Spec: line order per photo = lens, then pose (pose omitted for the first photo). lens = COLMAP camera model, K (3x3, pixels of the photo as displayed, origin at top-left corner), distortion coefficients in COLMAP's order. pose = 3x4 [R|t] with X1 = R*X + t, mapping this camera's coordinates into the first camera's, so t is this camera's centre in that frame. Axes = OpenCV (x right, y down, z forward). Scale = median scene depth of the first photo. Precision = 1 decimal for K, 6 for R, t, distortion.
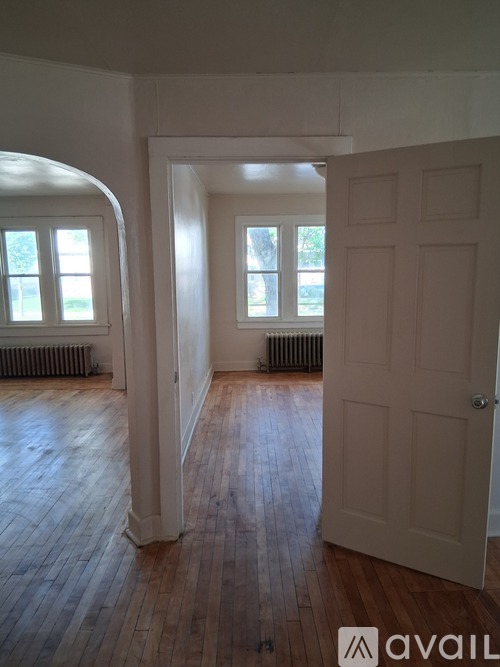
lens RADIAL K [[495.5, 0, 253.7], [0, 495.5, 330.0], [0, 0, 1]] dist [0.008034, -0.000659]
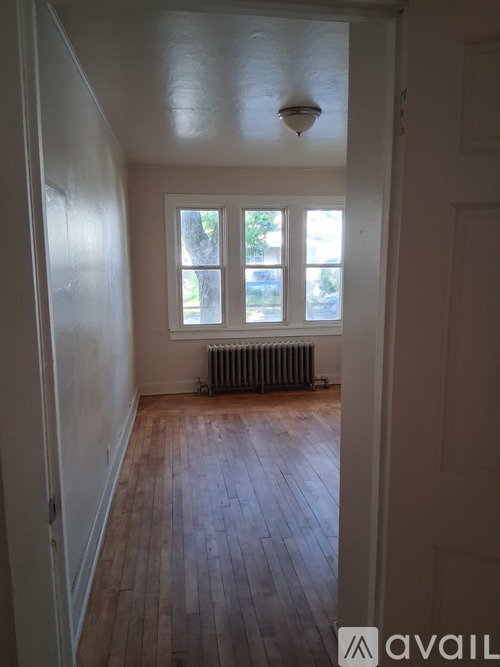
lens RADIAL K [[509.1, 0, 256.3], [0, 509.1, 331.5], [0, 0, 1]] dist [0.029395, -0.028006]
pose [[0.989055, -0.015903, 0.146690, -0.016097], [0.014822, 0.999854, 0.008458, -0.021265], [-0.146803, -0.006192, 0.989146, 0.192034]]
